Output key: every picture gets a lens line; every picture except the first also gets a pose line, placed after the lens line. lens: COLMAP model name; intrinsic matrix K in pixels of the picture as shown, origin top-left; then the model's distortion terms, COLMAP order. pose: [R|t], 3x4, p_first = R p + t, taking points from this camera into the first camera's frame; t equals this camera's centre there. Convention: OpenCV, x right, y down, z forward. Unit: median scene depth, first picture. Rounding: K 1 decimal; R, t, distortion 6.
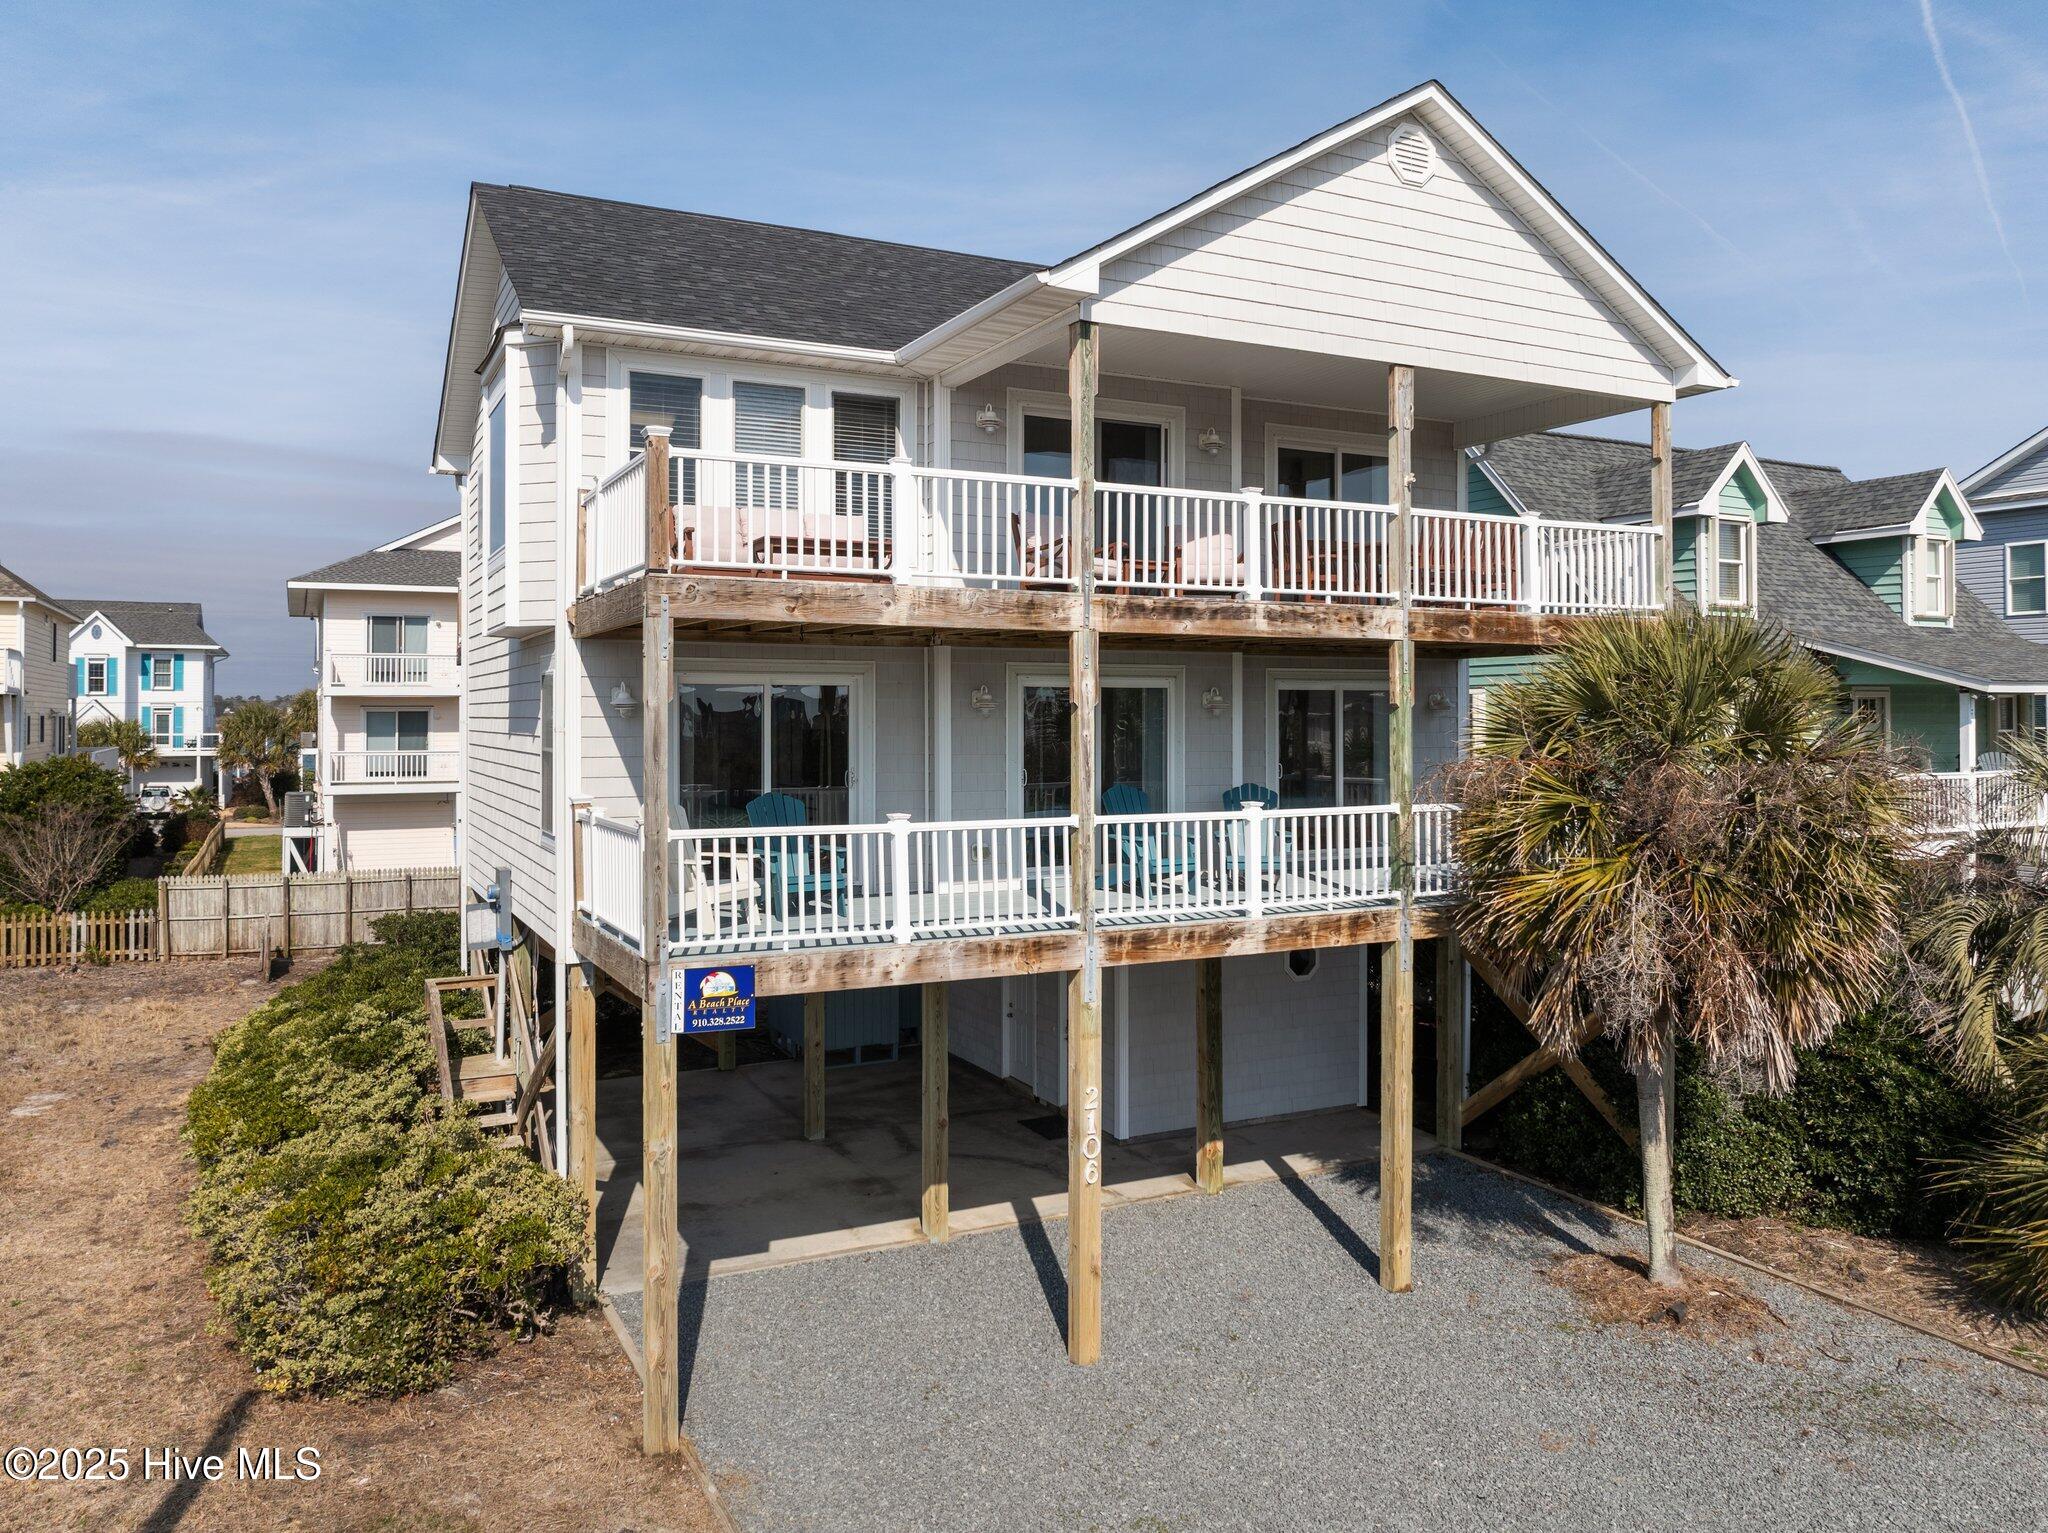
lens RADIAL K [[1482.3, 0, 1025.9], [0, 1482.3, 706.0], [0, 0, 1]] dist [0.000766, 0.003090]
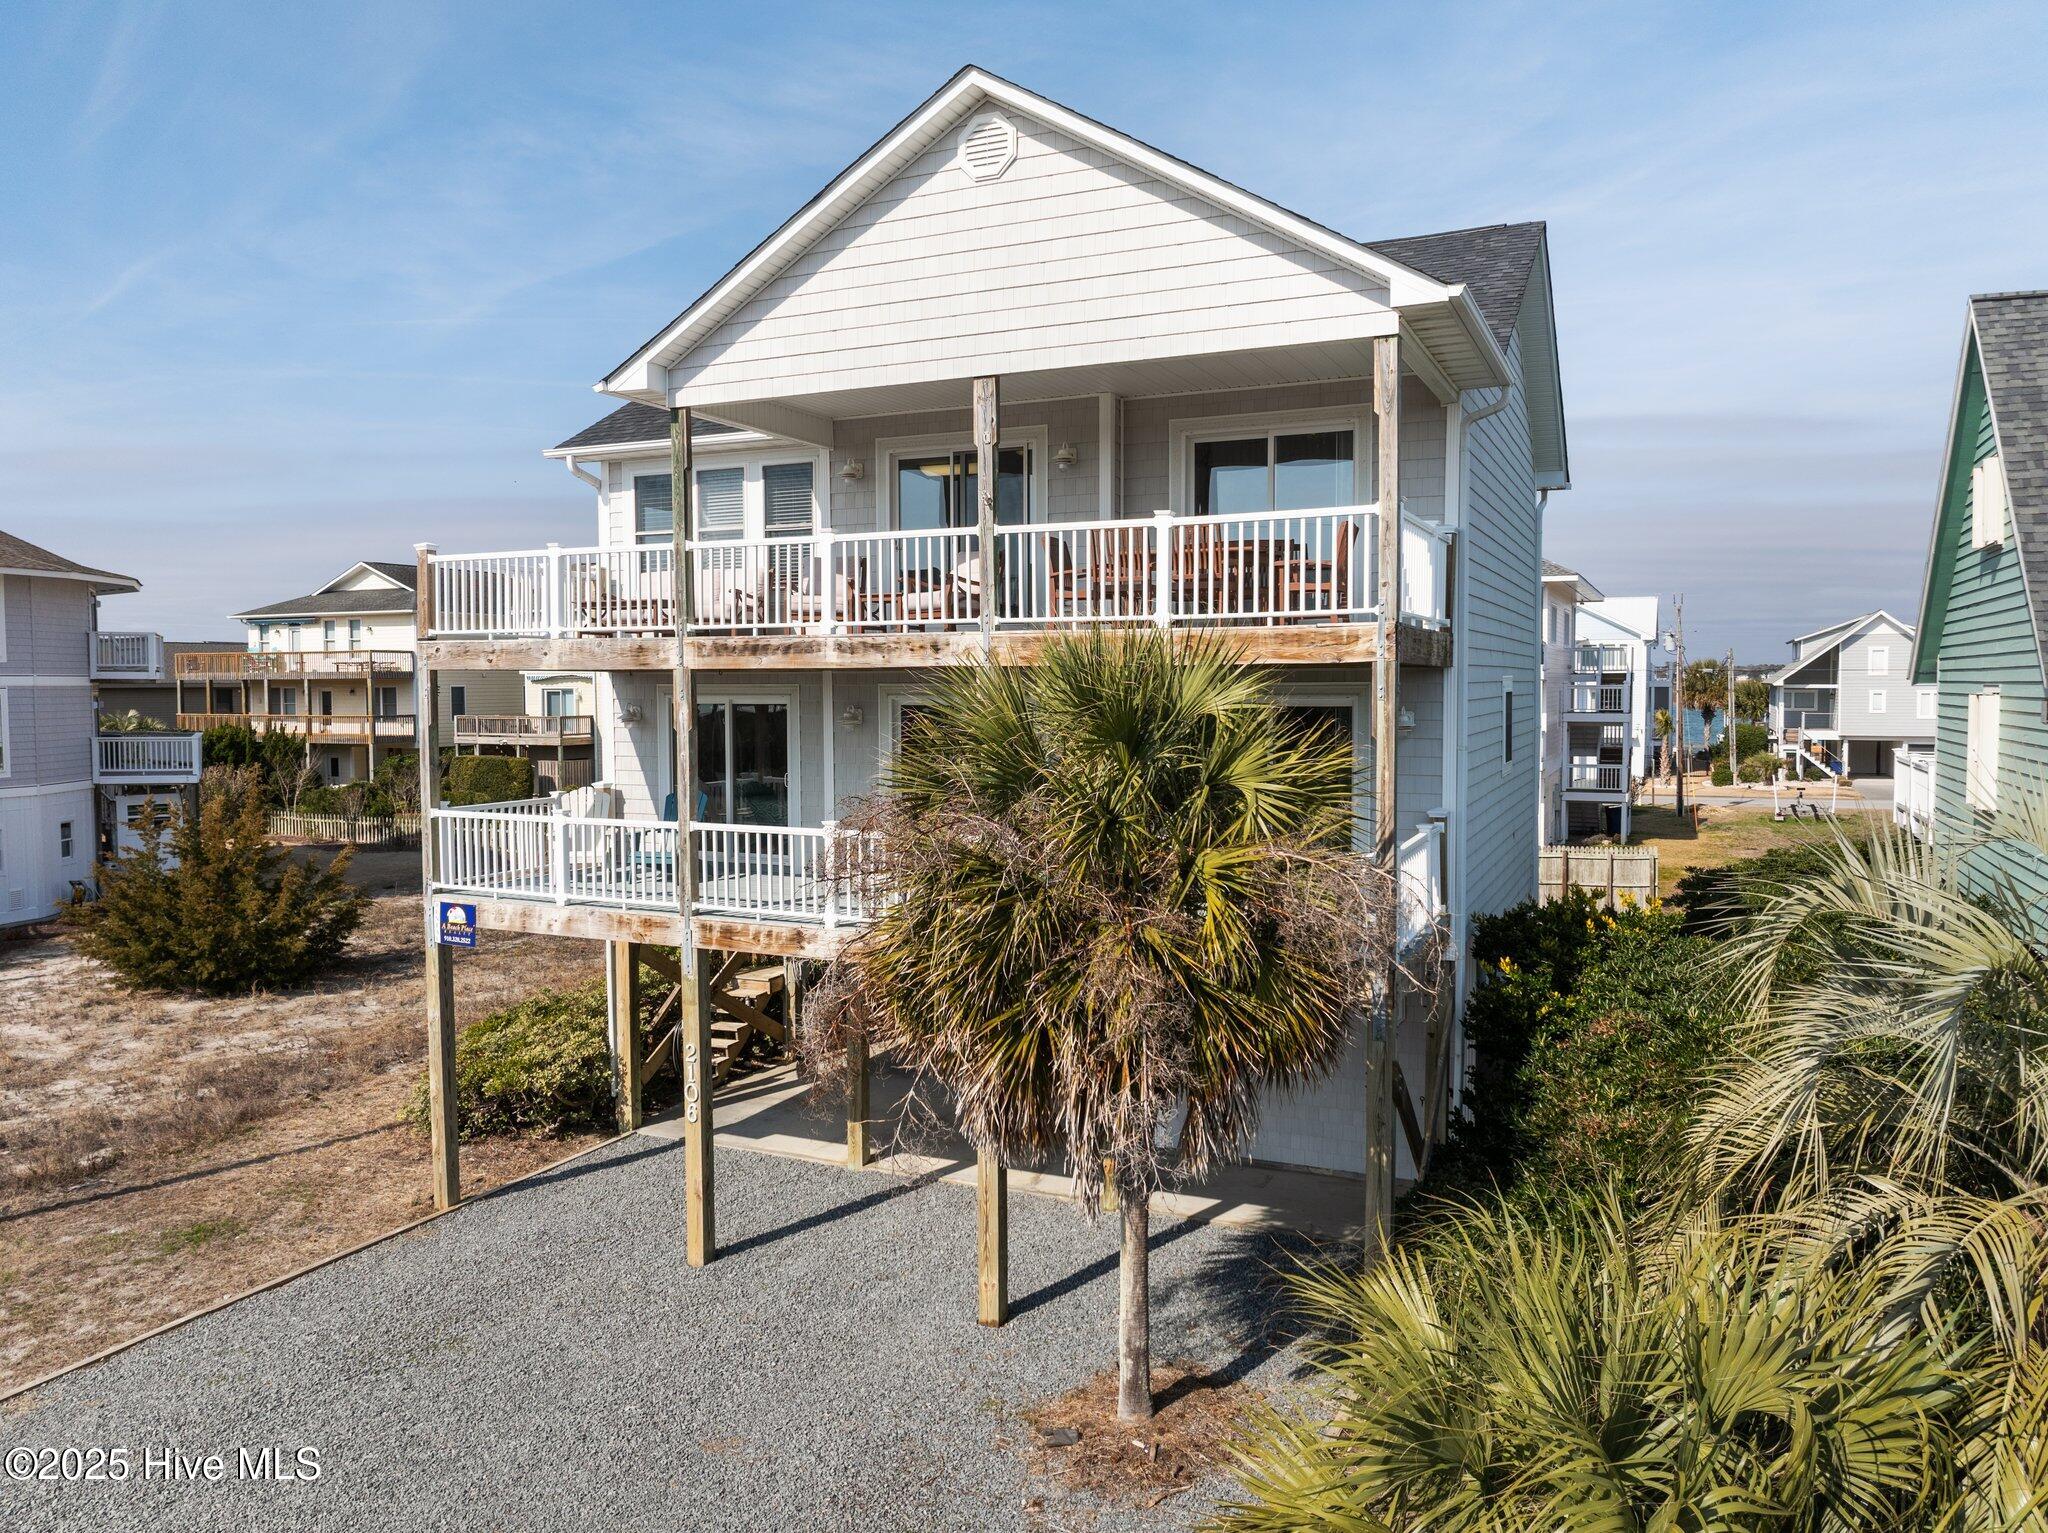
lens RADIAL K [[1434.3, 0, 1024.0], [0, 1434.3, 766.5], [0, 0, 1]] dist [-0.005476, -0.000682]
pose [[0.622484, 0.044609, -0.781360, 1.041354], [0.007297, 0.998000, 0.062791, -0.039470], [0.782599, -0.044787, 0.620913, 0.457582]]
